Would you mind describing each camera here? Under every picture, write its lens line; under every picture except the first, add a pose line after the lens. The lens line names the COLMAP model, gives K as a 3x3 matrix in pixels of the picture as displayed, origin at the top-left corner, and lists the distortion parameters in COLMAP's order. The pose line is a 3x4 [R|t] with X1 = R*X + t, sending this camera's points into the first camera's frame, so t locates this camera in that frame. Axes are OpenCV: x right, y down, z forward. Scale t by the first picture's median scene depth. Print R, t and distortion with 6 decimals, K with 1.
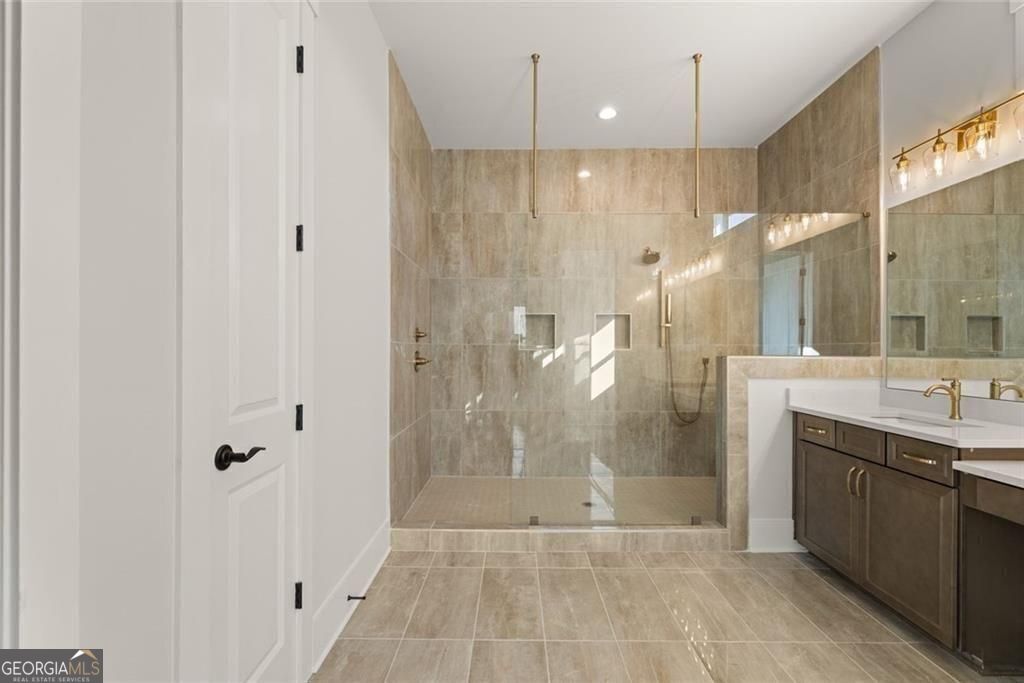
lens RADIAL K [[430.8, 0, 502.3], [0, 430.8, 348.1], [0, 0, 1]] dist [-0.003737, 0.000663]
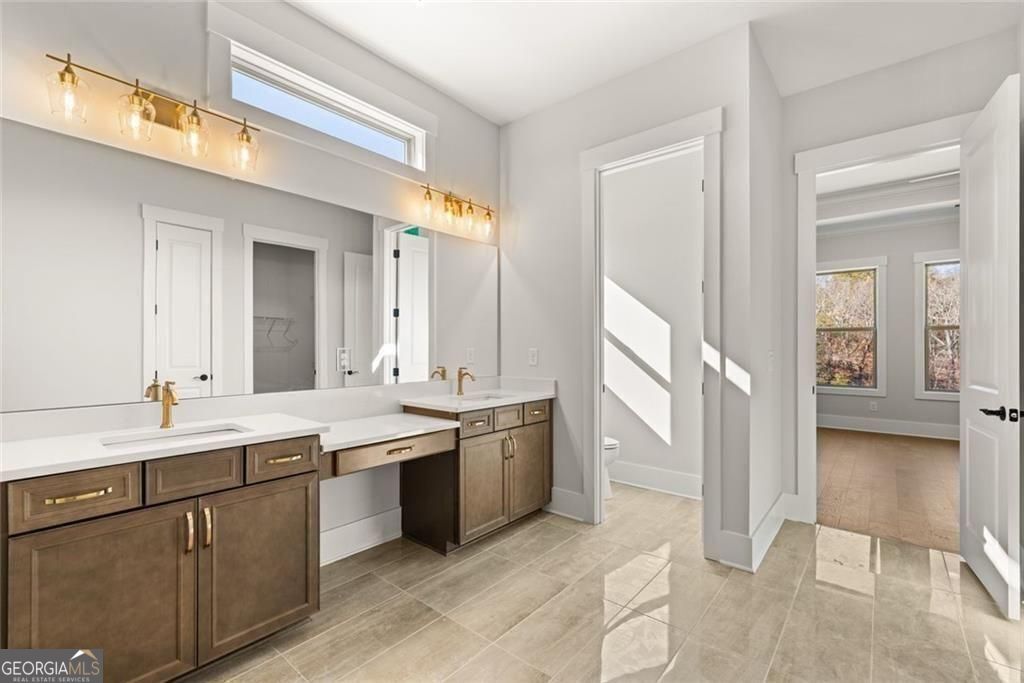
lens RADIAL K [[430.8, 0, 520.2], [0, 430.8, 350.5], [0, 0, 1]] dist [-0.003737, 0.000663]
pose [[-0.760964, -0.002192, 0.648790, -0.022950], [0.000667, 0.999991, 0.004160, 0.000902], [-0.648793, 0.003598, -0.760956, 0.421212]]
